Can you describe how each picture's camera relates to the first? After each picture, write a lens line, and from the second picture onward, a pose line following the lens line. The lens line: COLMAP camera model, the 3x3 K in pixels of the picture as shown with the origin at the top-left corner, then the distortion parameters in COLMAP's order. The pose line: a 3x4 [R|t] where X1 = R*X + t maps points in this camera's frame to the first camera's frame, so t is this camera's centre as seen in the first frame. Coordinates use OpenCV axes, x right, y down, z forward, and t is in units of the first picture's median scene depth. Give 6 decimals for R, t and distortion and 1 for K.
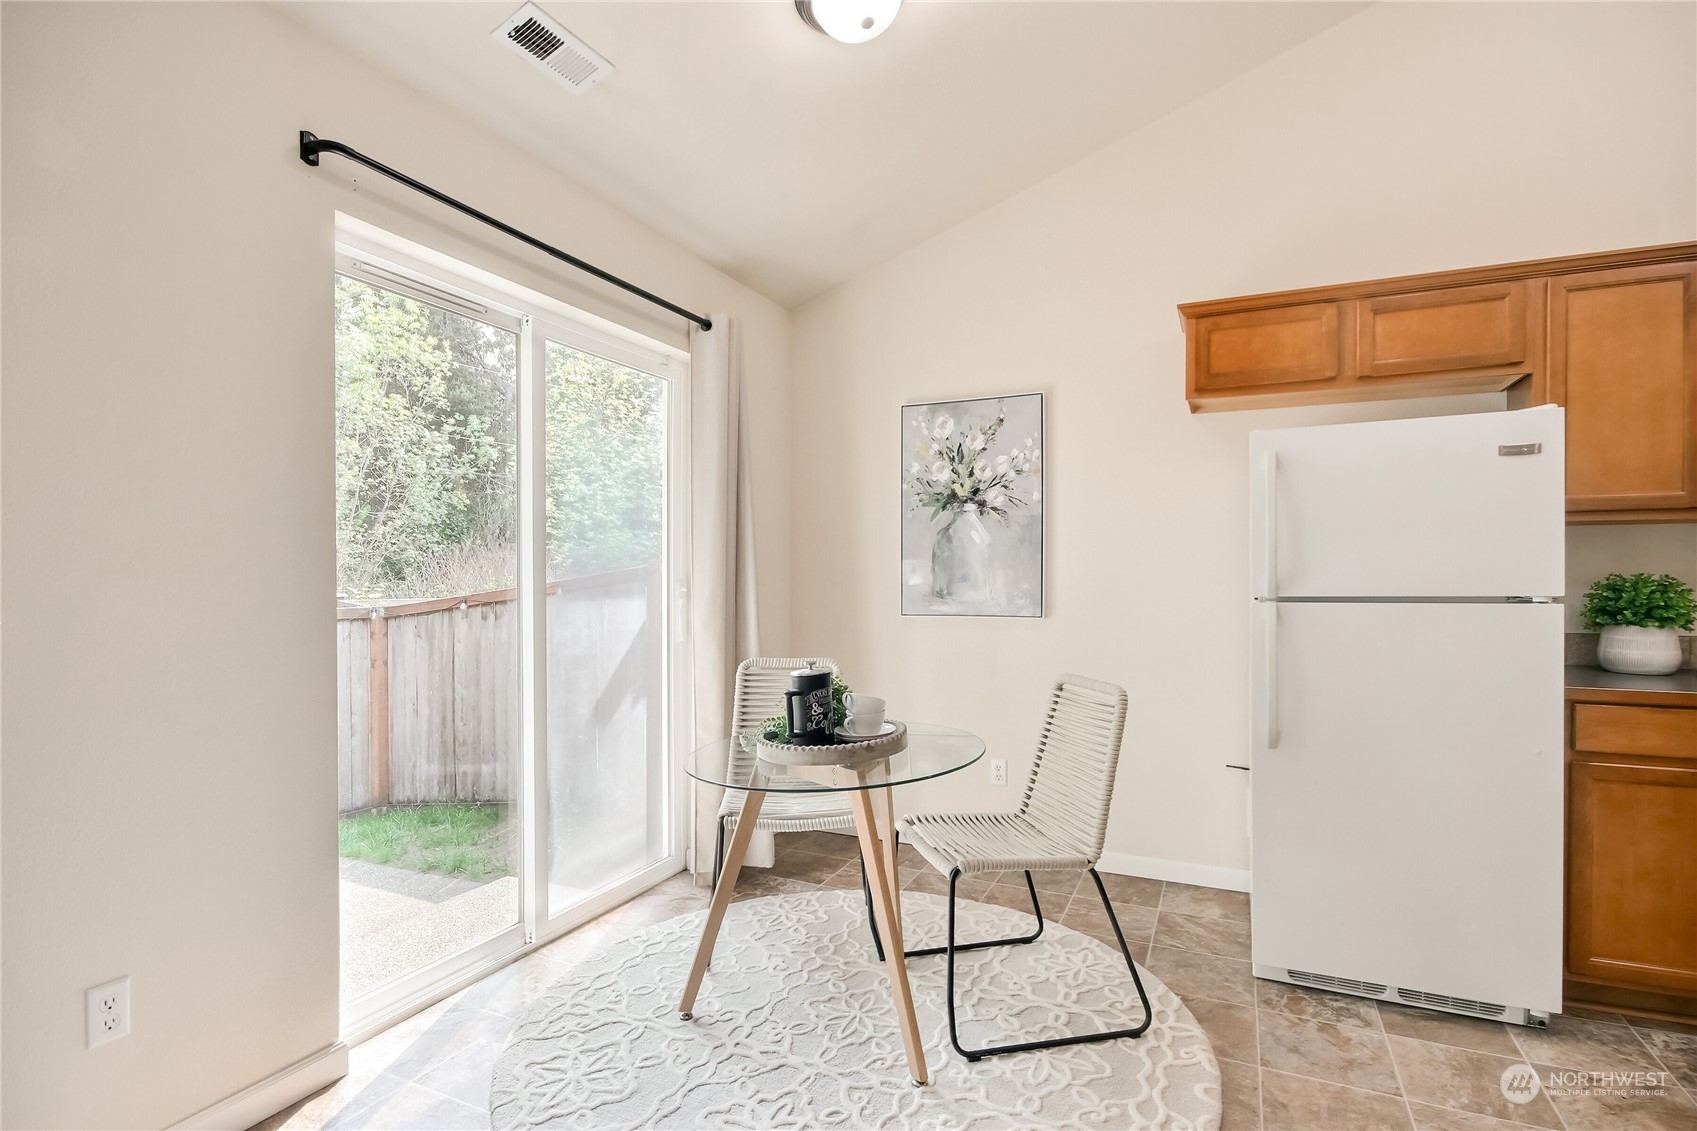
lens RADIAL K [[835.1, 0, 859.0], [0, 835.1, 583.4], [0, 0, 1]] dist [0.002073, -0.001276]
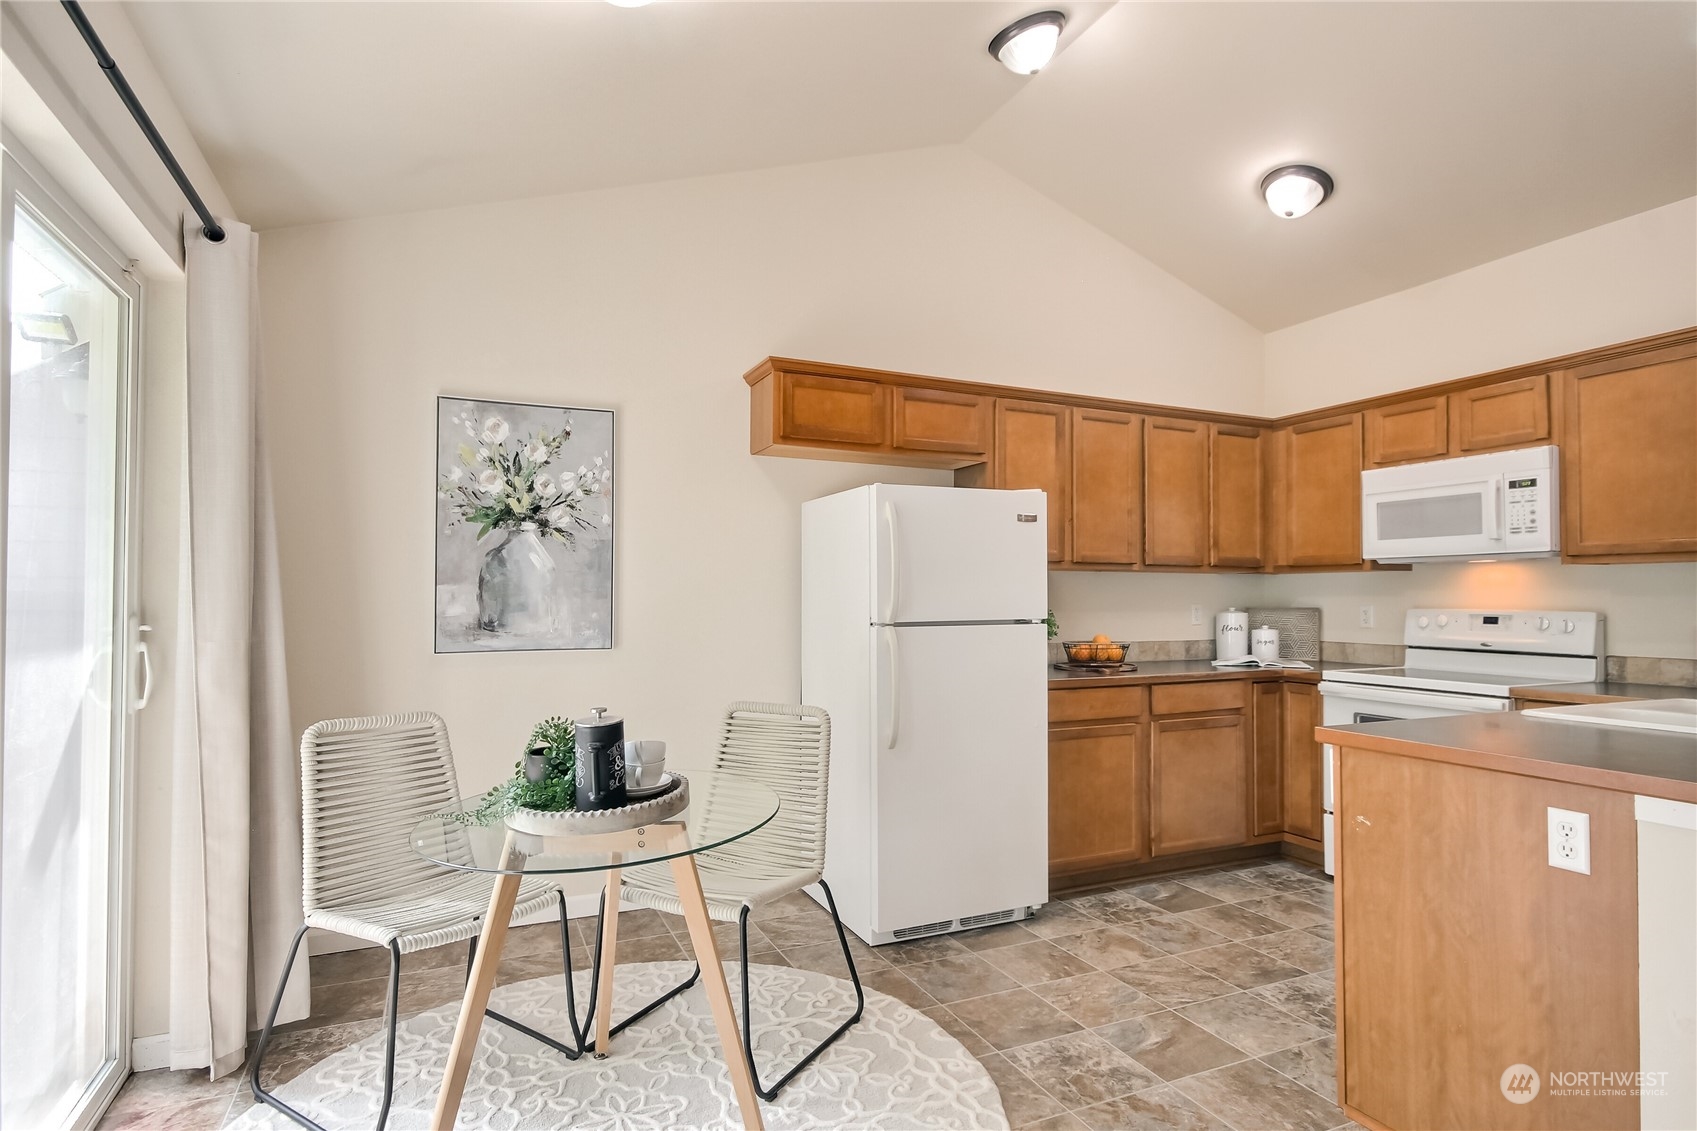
lens RADIAL K [[888.8, 0, 856.5], [0, 888.8, 586.3], [0, 0, 1]] dist [0.003546, 0.001093]
pose [[0.655294, 0.013850, 0.755247, -0.400862], [0.006113, 0.999702, -0.023637, -0.004833], [-0.755350, 0.020106, 0.655014, 0.151195]]
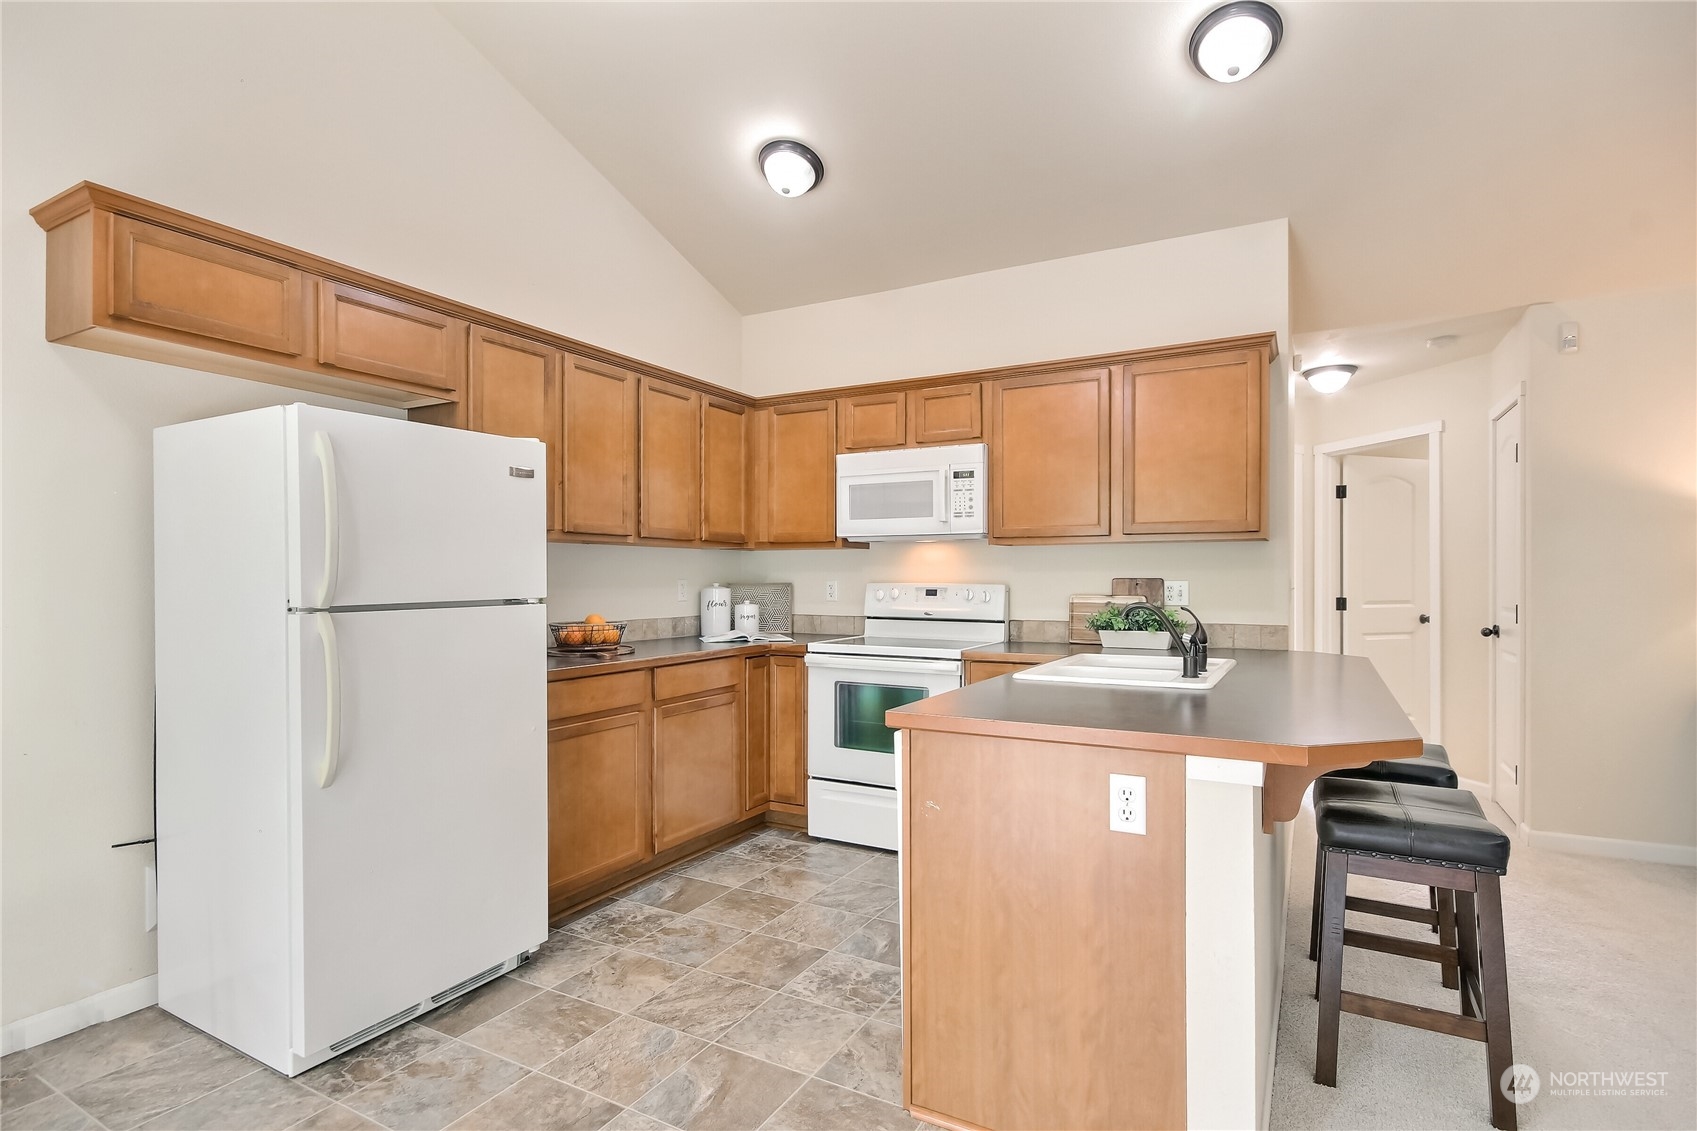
lens RADIAL K [[835.1, 0, 859.0], [0, 835.1, 583.4], [0, 0, 1]] dist [0.002073, -0.001276]
pose [[0.073943, -0.005656, 0.997246, -0.237119], [0.012172, 0.999915, 0.004769, -0.004022], [-0.997188, 0.011786, 0.074006, 0.315167]]
